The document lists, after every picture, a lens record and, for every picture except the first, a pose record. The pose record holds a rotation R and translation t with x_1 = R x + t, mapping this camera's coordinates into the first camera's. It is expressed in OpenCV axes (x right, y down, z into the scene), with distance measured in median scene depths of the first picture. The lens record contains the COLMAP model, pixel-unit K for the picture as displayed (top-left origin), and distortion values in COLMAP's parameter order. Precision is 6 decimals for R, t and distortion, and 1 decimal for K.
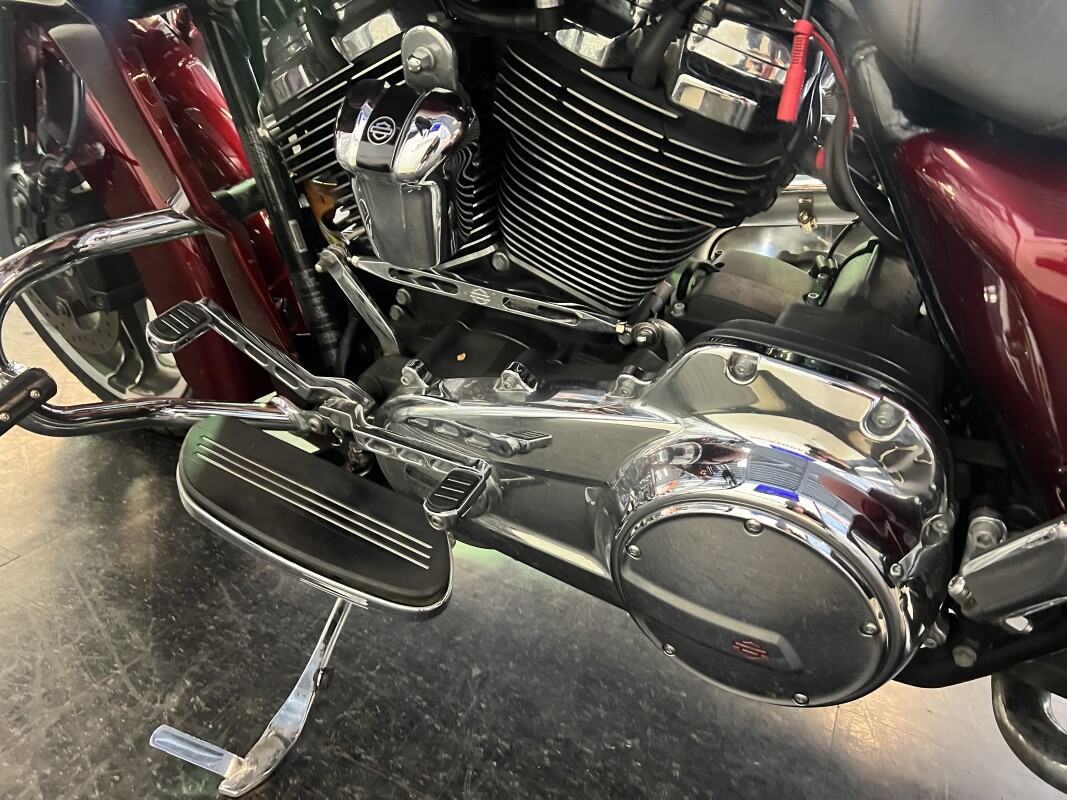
lens RADIAL K [[798.0, 0, 531.1], [0, 798.0, 405.8], [0, 0, 1]] dist [0.010850, -0.010798]
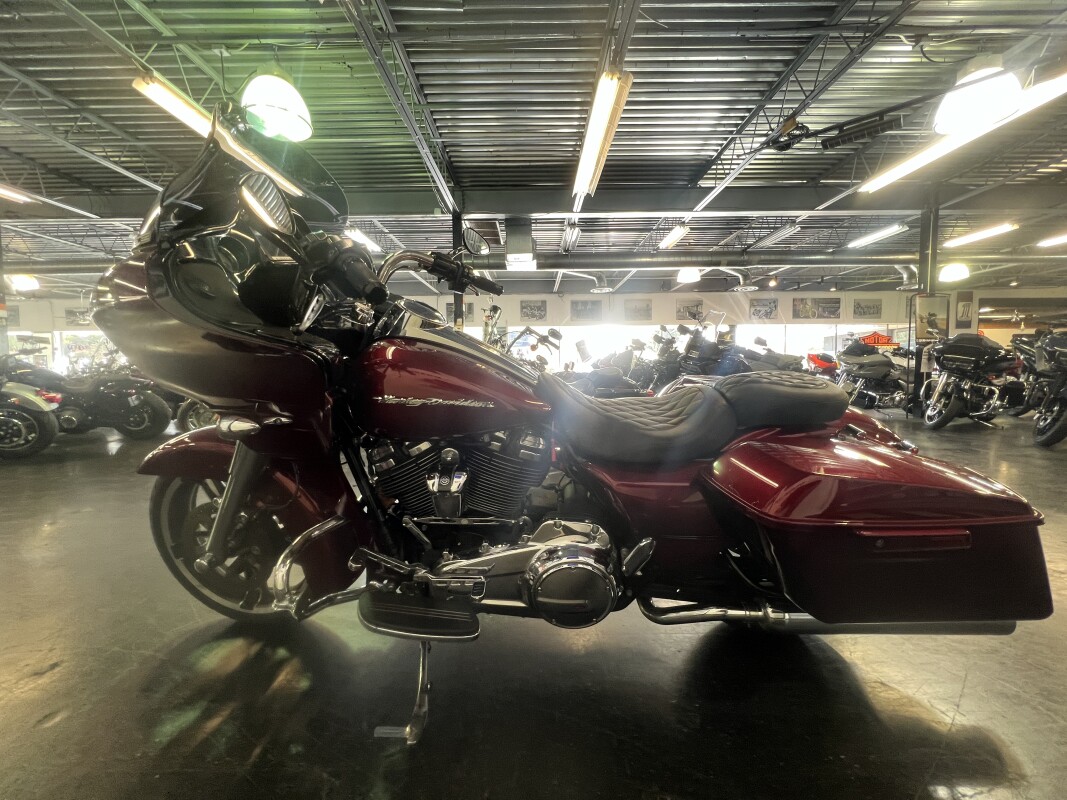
lens RADIAL K [[425.6, 0, 529.0], [0, 425.6, 396.0], [0, 0, 1]] dist [0.000117, -0.000022]
pose [[0.895049, -0.108005, 0.432693, -0.586977], [0.250796, 0.924175, -0.288102, -0.059734], [-0.368767, 0.366383, 0.854268, -0.778061]]
